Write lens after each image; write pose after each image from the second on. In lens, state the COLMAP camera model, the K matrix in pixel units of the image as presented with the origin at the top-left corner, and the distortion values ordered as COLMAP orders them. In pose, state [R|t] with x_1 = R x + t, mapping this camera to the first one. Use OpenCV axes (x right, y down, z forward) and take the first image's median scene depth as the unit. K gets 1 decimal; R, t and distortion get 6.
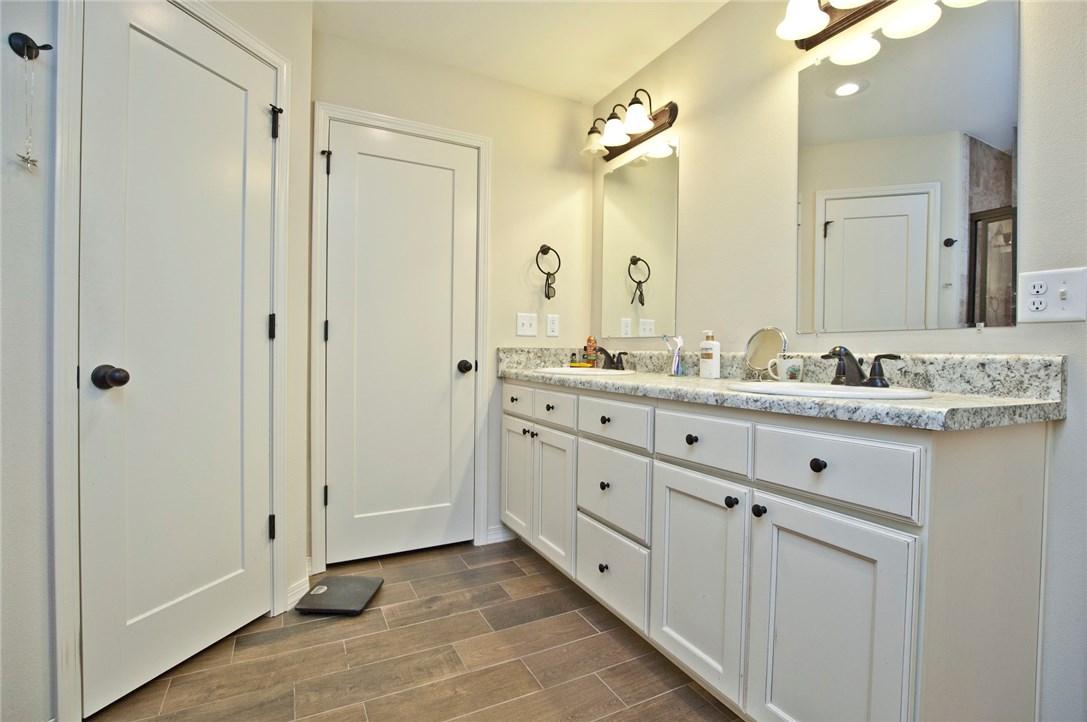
lens RADIAL K [[501.5, 0, 544.6], [0, 501.5, 355.5], [0, 0, 1]] dist [-0.026235, 0.002505]
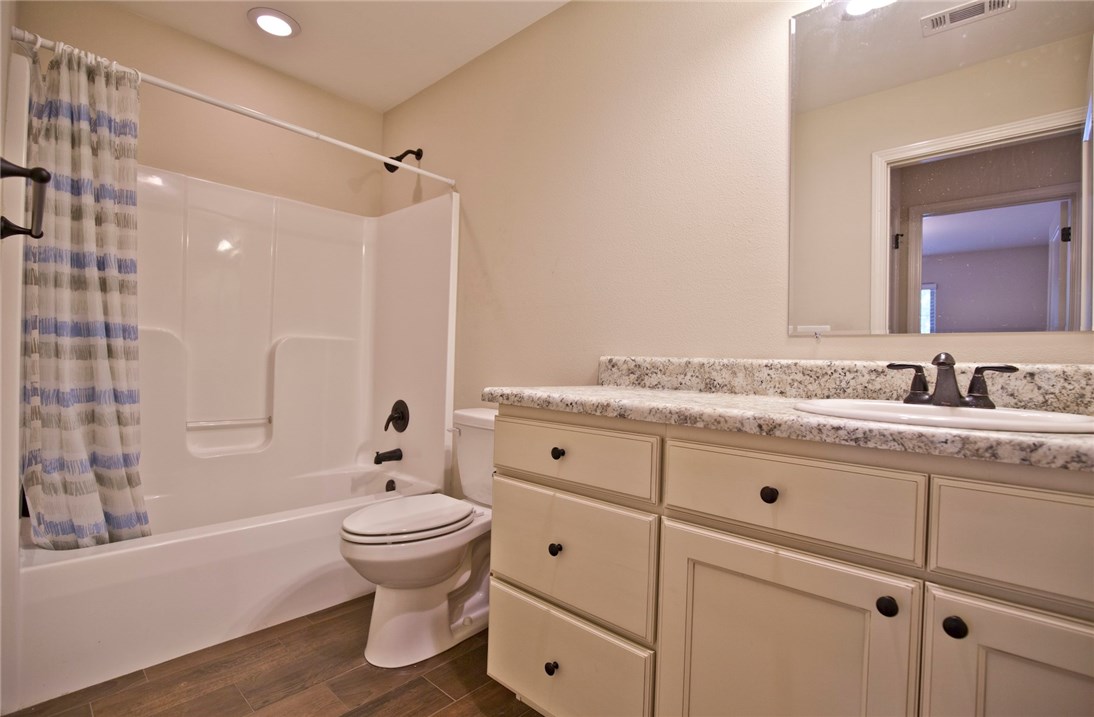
lens RADIAL K [[503.8, 0, 546.7], [0, 503.8, 347.2], [0, 0, 1]] dist [-0.019591, 0.001284]
pose [[0.930445, 0.008157, 0.366341, -0.218627], [-0.002296, 0.999862, -0.016432, -0.013981], [-0.366425, 0.014448, 0.930335, 0.511895]]
